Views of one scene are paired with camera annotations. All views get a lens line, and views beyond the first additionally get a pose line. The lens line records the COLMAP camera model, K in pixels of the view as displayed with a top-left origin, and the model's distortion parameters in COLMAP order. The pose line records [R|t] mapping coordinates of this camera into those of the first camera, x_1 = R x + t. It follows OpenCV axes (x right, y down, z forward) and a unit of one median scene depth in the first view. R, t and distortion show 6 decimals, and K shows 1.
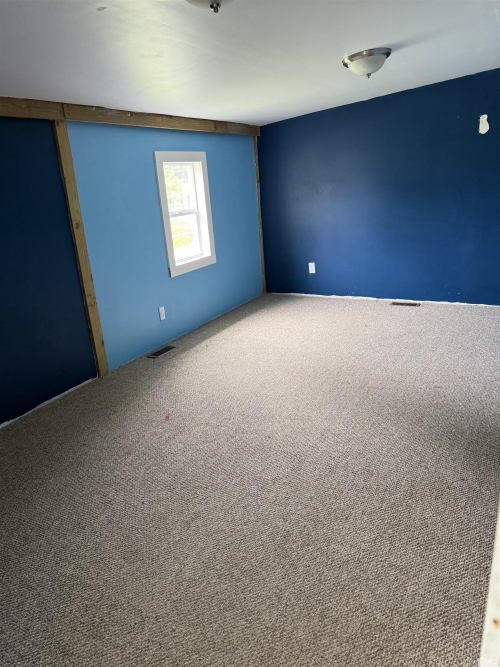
lens RADIAL K [[463.2, 0, 249.8], [0, 463.2, 341.1], [0, 0, 1]] dist [0.097623, -0.203289]
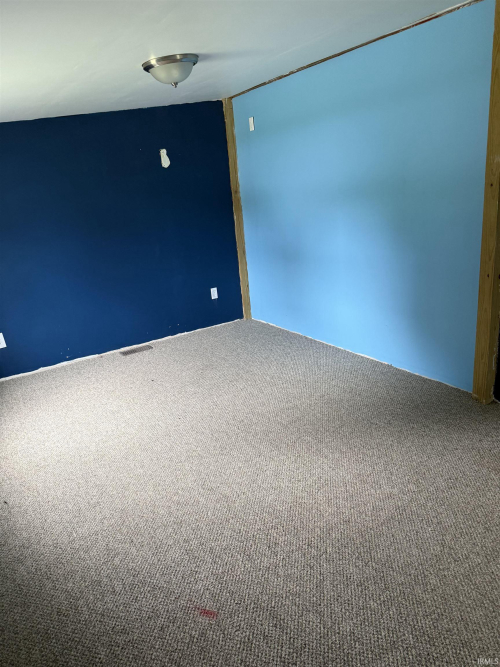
lens RADIAL K [[469.8, 0, 250.0], [0, 469.8, 333.5], [0, 0, 1]] dist [0.048735, -0.083841]
pose [[0.468656, -0.234150, 0.851784, -0.403138], [0.340084, 0.937737, 0.070662, -0.122195], [-0.815294, 0.256562, 0.519106, 0.427111]]
